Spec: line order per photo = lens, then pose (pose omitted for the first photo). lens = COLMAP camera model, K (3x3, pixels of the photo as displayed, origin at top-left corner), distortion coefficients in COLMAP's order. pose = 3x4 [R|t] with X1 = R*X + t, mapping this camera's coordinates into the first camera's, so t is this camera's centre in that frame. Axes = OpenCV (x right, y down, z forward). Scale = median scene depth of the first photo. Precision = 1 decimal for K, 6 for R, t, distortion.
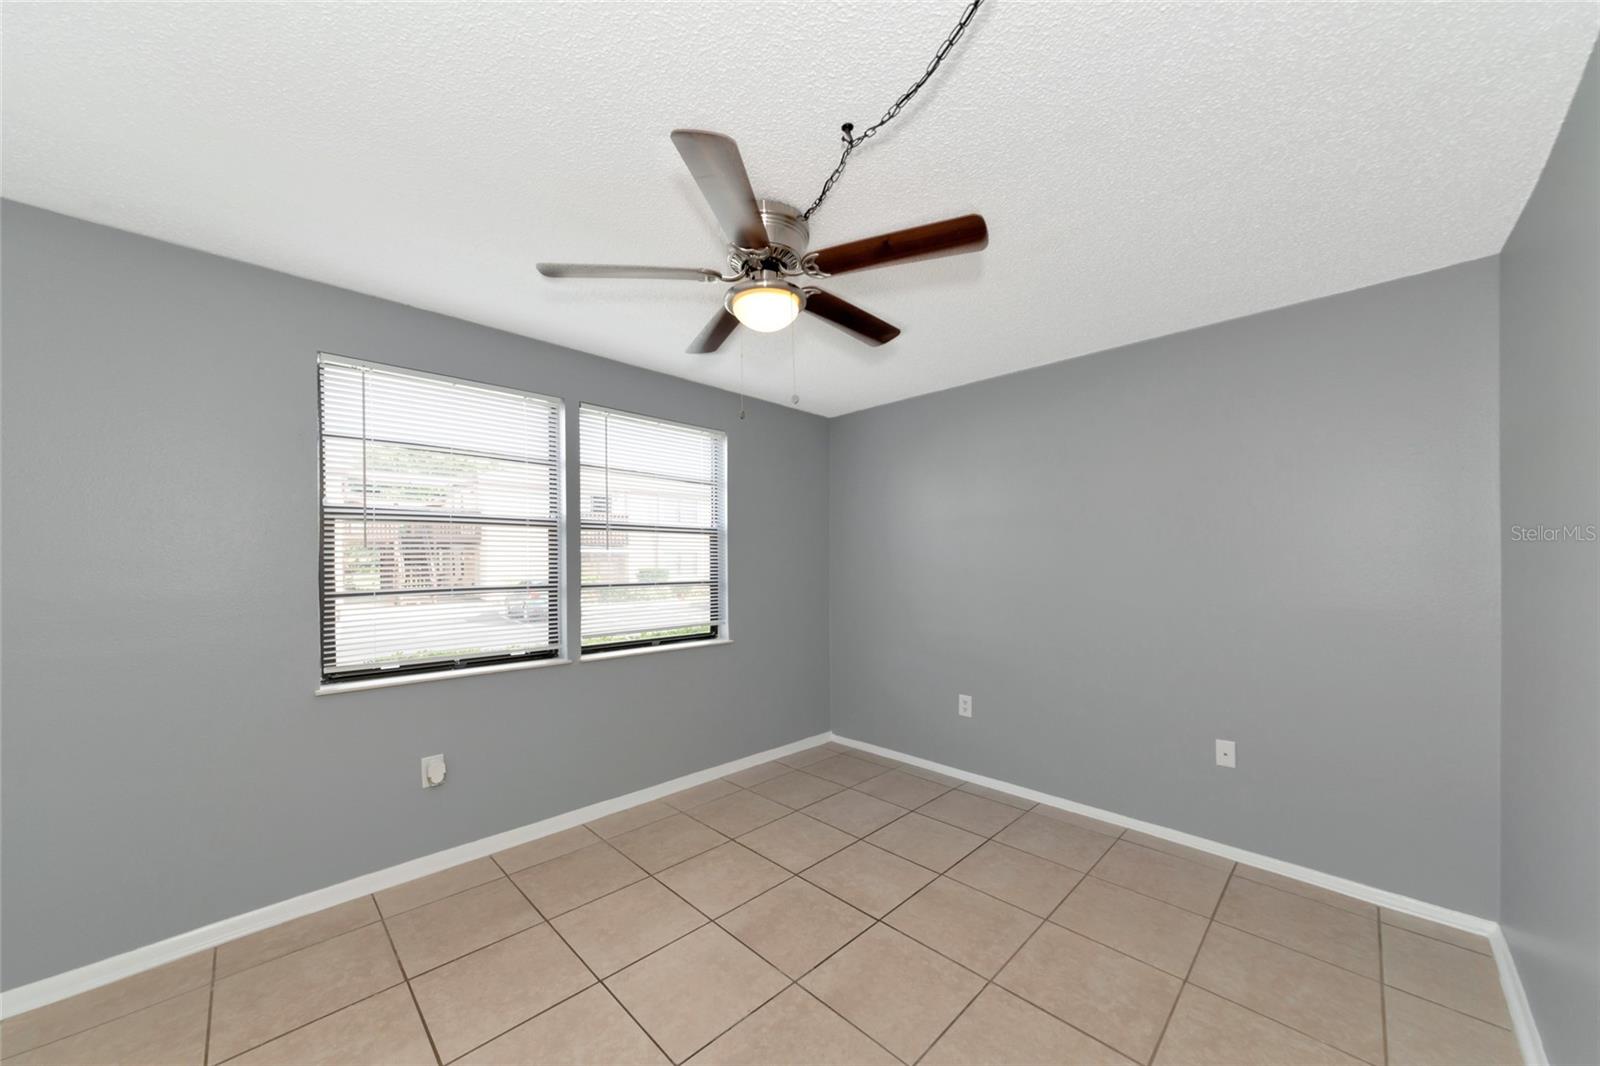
lens RADIAL K [[570.3, 0, 800.2], [0, 570.3, 565.9], [0, 0, 1]] dist [-0.002733, 0.001499]
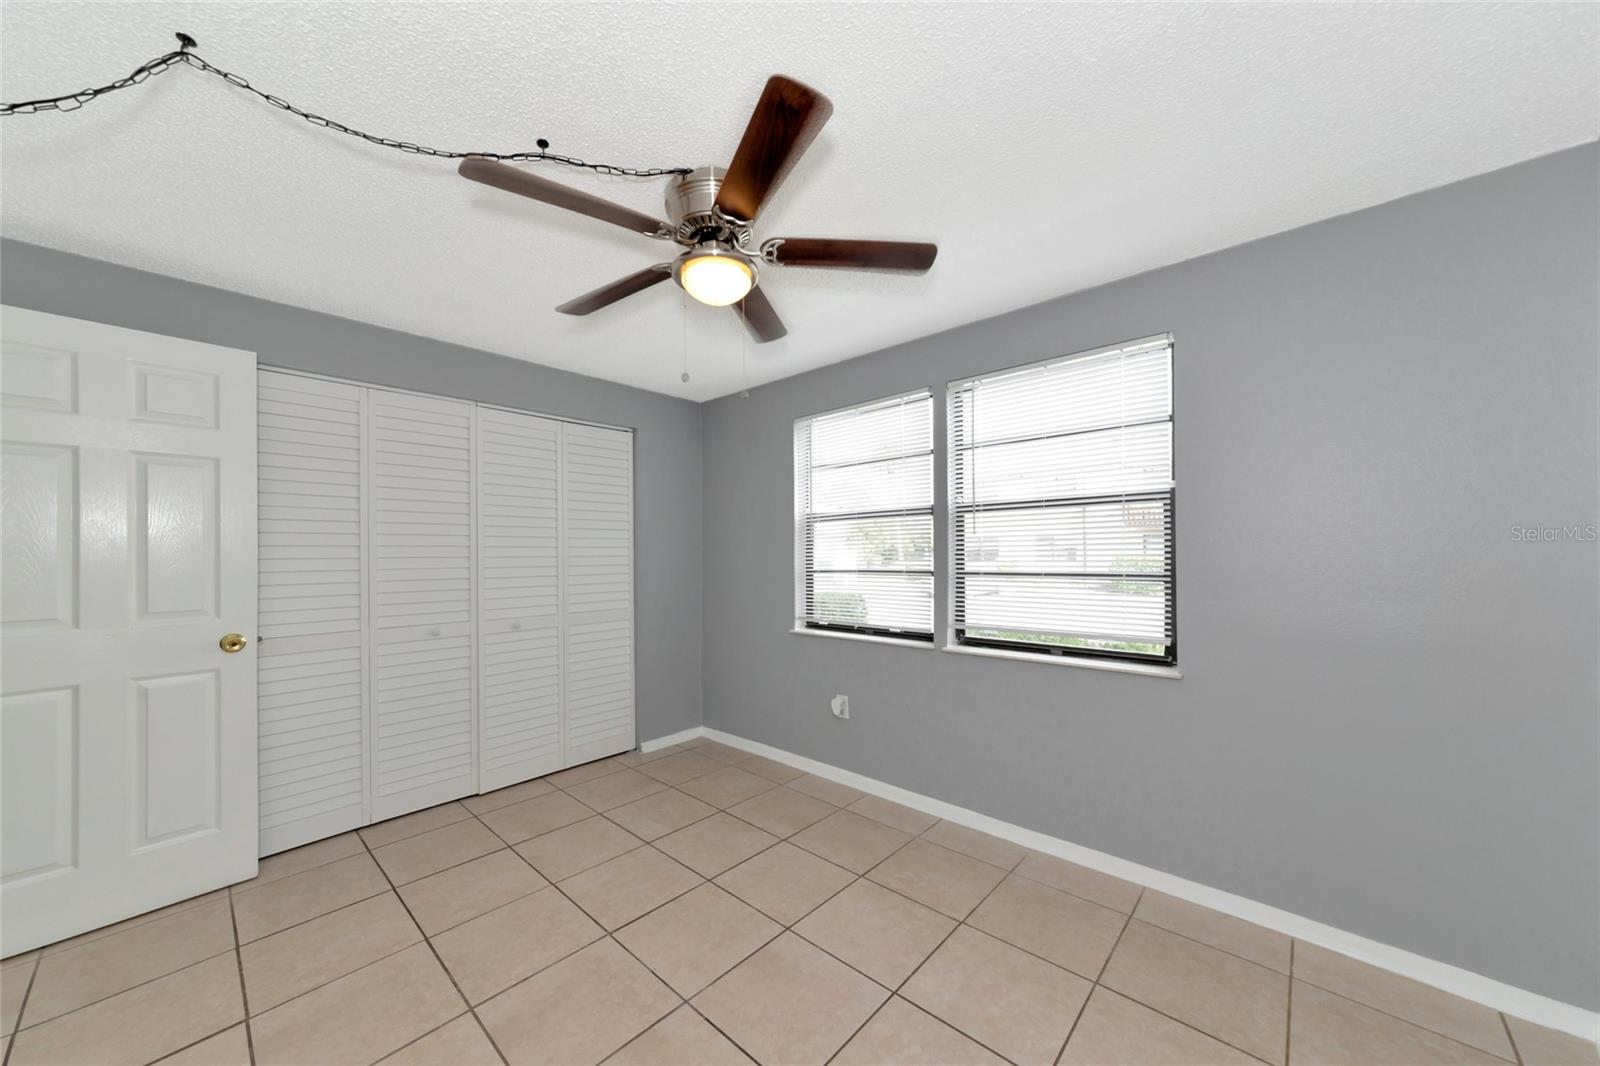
lens RADIAL K [[570.3, 0, 787.5], [0, 570.3, 546.8], [0, 0, 1]] dist [-0.002733, 0.001499]
pose [[0.039563, -0.005793, -0.999200, 0.524774], [0.004856, 0.999973, -0.005605, -0.003487], [0.999205, -0.004631, 0.039590, 0.637953]]
